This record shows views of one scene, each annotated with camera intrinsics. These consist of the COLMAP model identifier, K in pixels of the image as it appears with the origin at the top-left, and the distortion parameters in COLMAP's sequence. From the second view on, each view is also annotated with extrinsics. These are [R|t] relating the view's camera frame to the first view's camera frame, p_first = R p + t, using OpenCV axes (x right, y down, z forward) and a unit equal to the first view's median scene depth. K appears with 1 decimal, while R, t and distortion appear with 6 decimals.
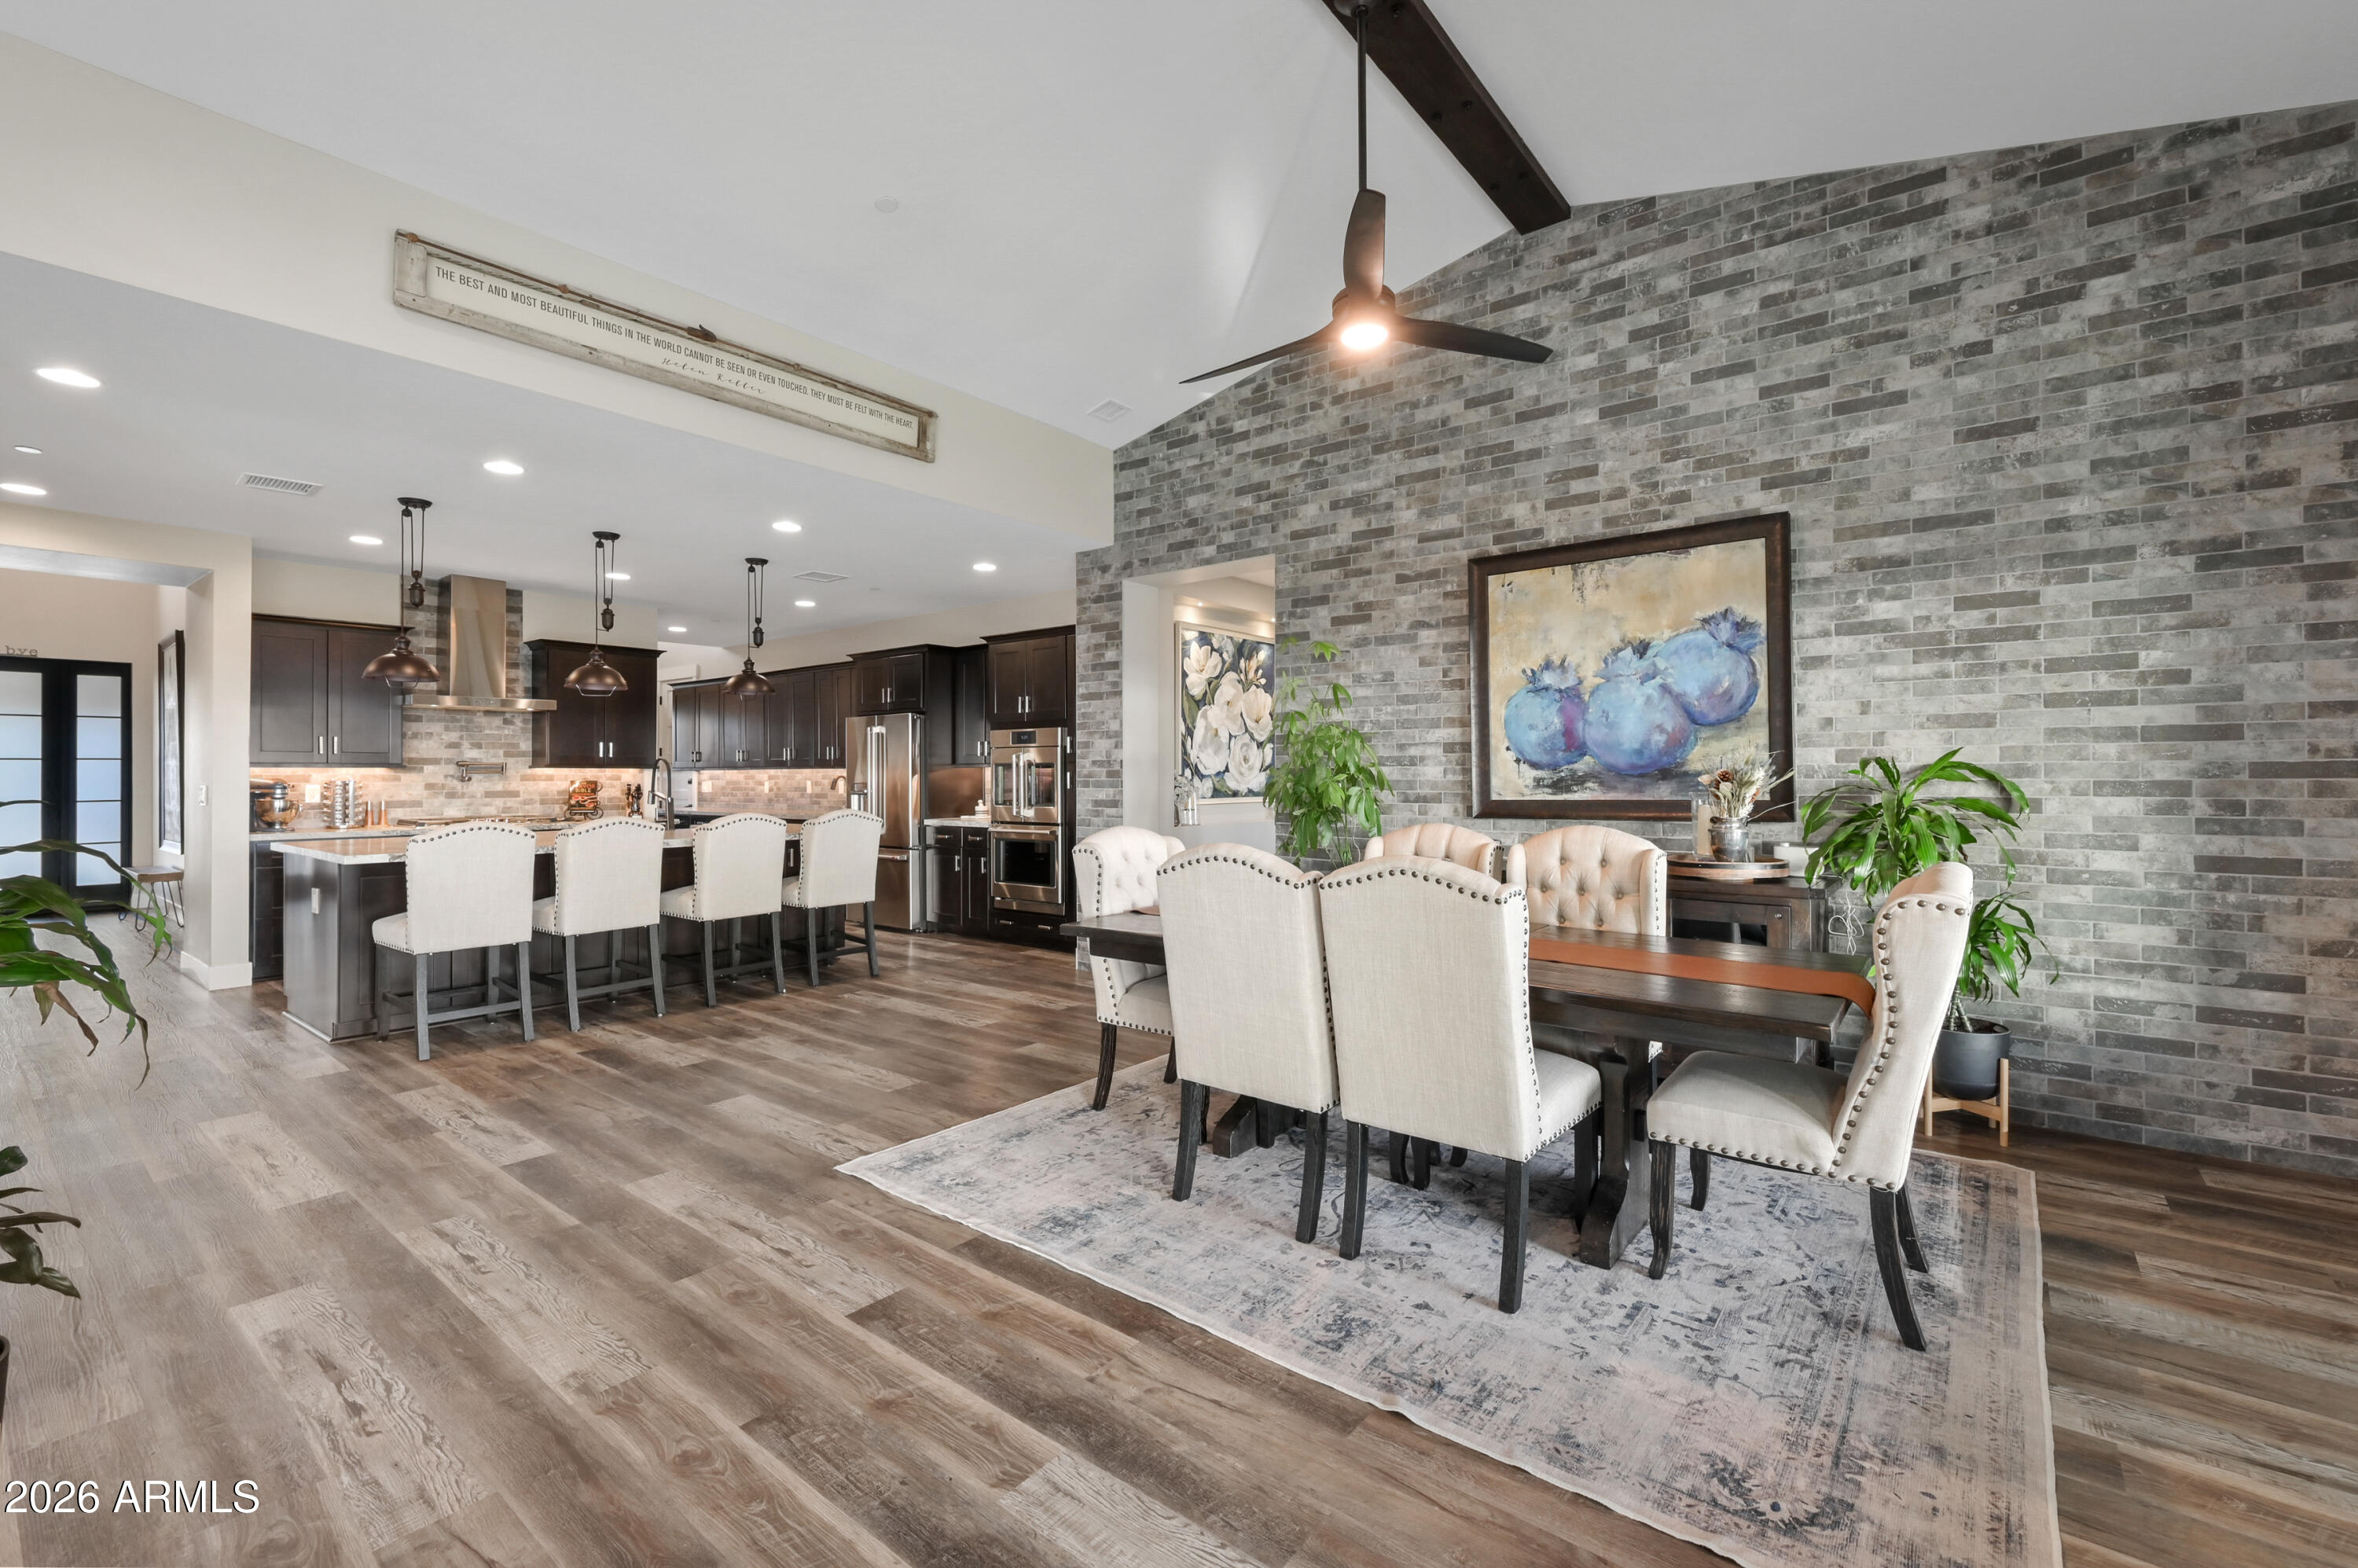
lens RADIAL K [[1009.5, 0, 1178.1], [0, 1009.5, 773.8], [0, 0, 1]] dist [-0.001821, 0.000324]
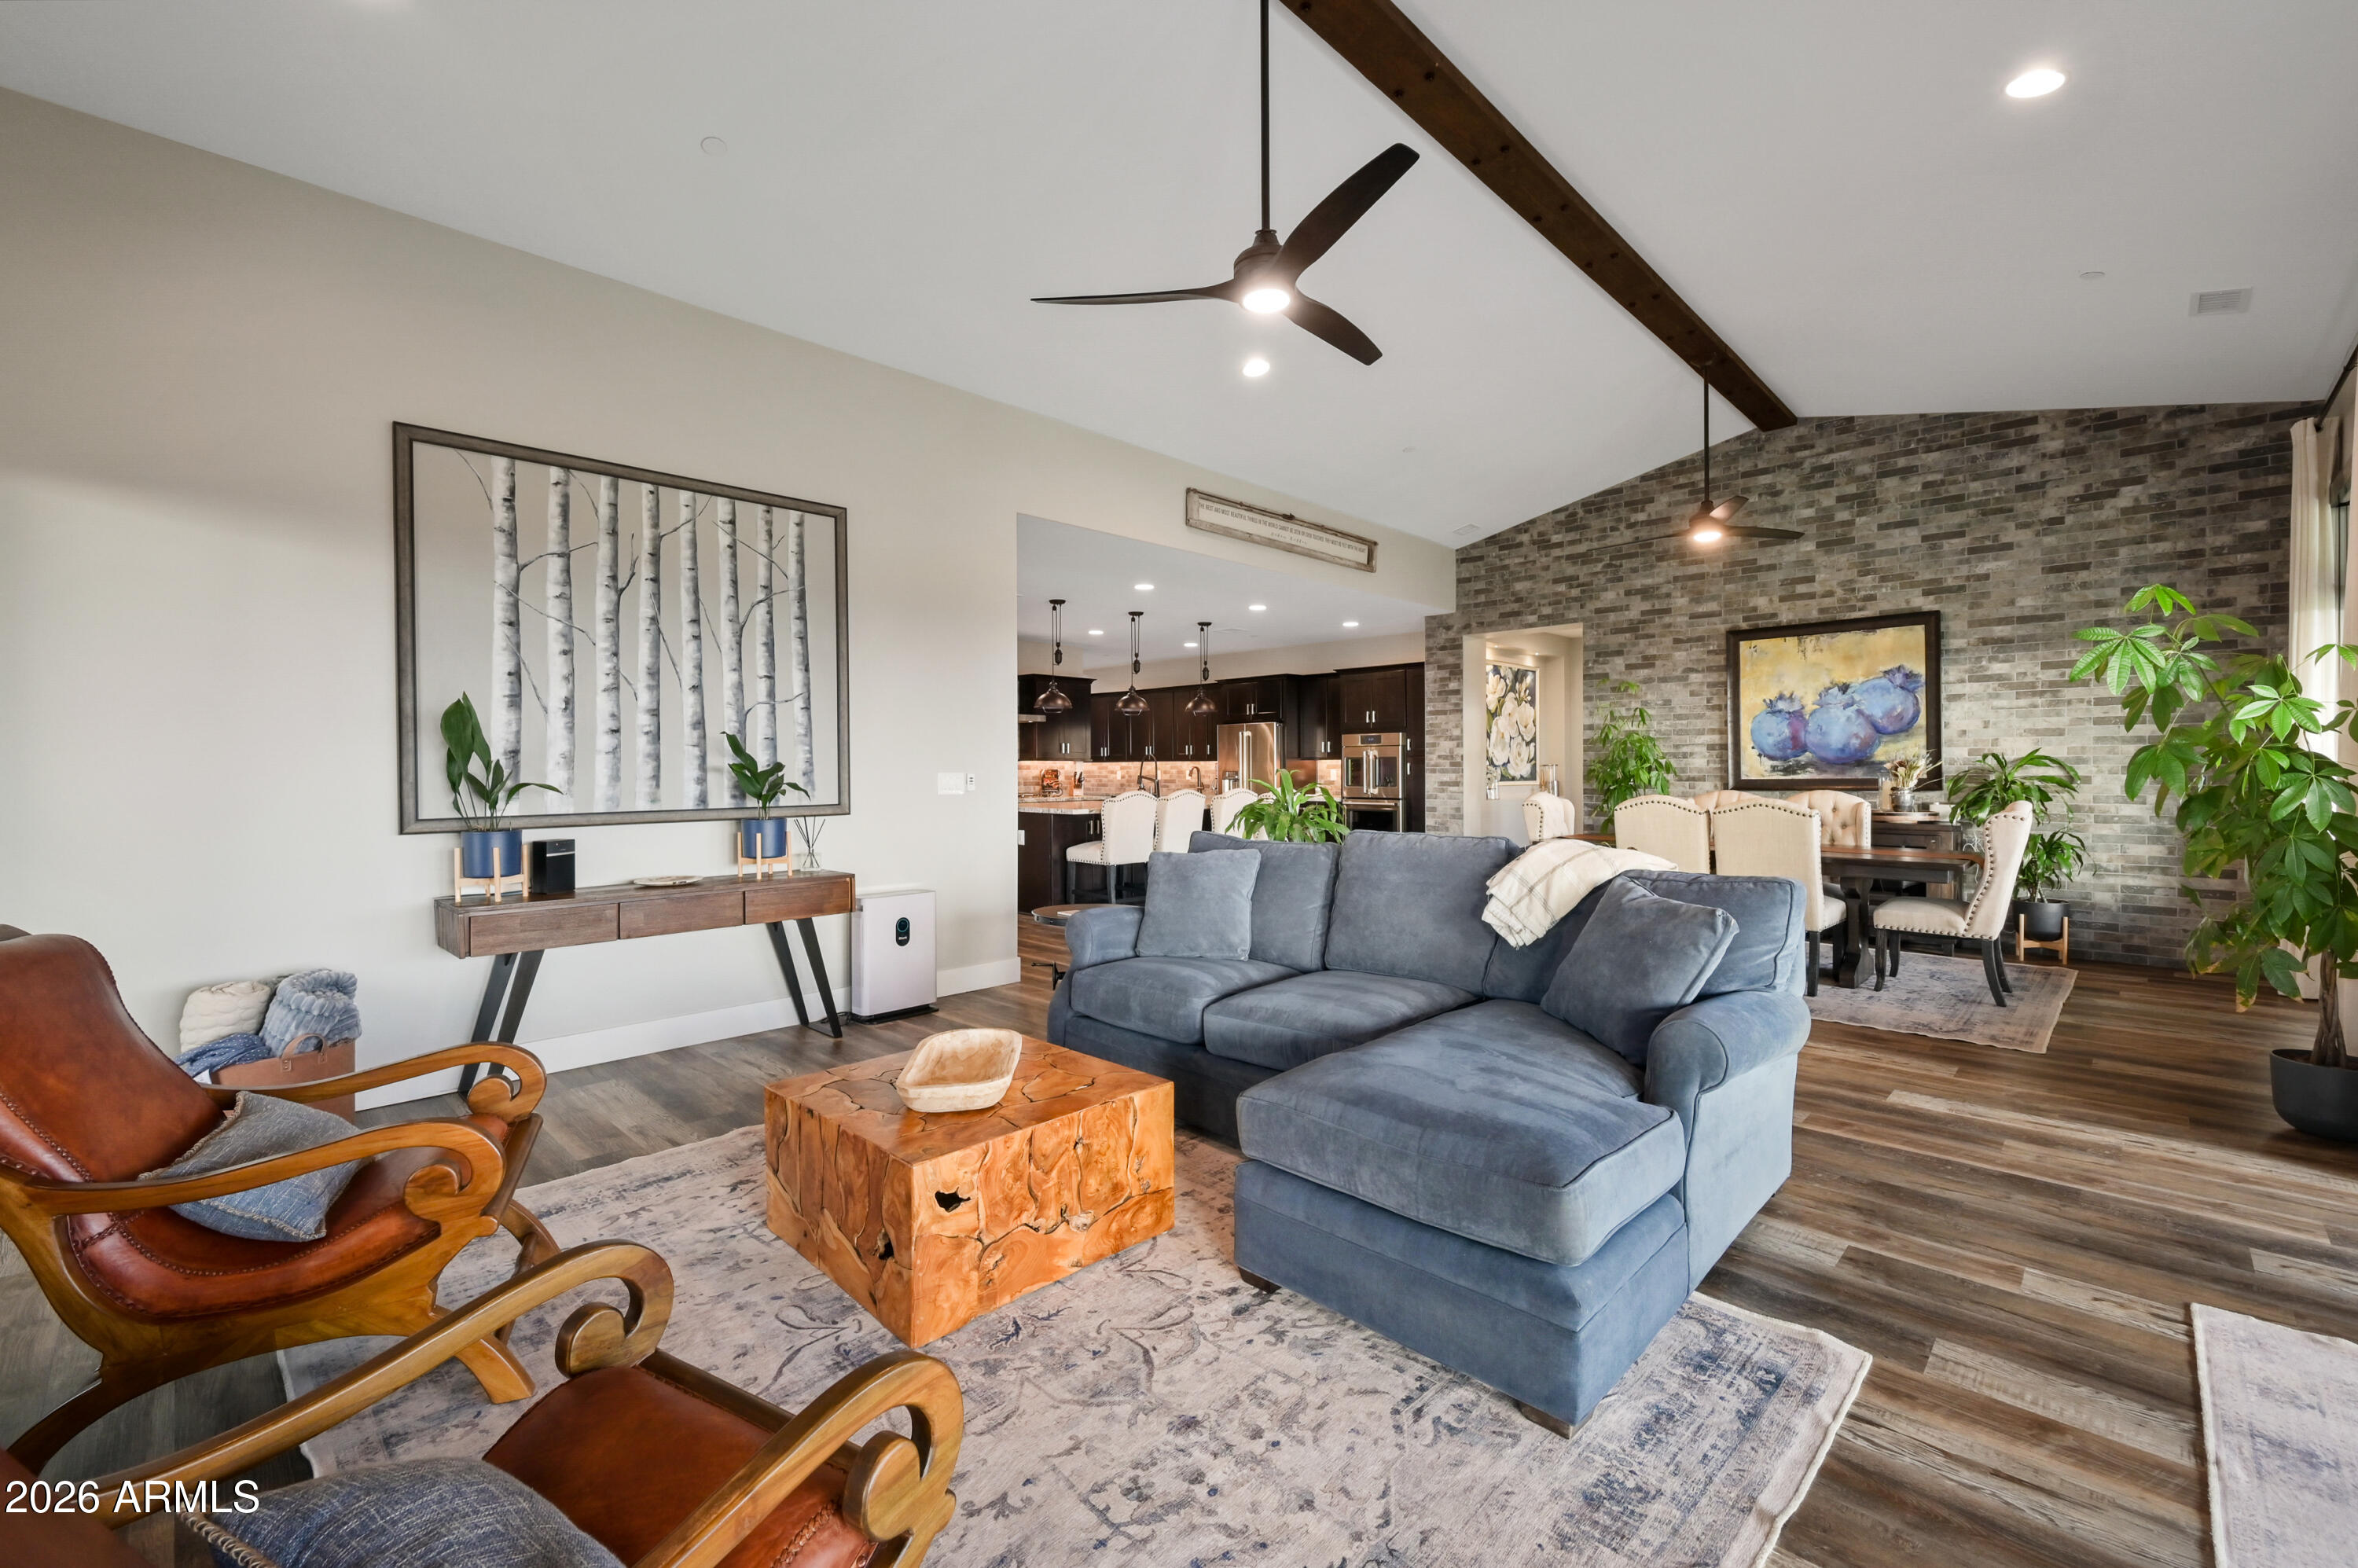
lens RADIAL K [[989.0, 0, 1180.9], [0, 989.0, 775.6], [0, 0, 1]] dist [0.000232, -0.000126]
pose [[0.995307, -0.000008, -0.096764, -0.477530], [0.000820, 0.999965, 0.008346, 0.006615], [0.096760, -0.008386, 0.995272, -0.741411]]
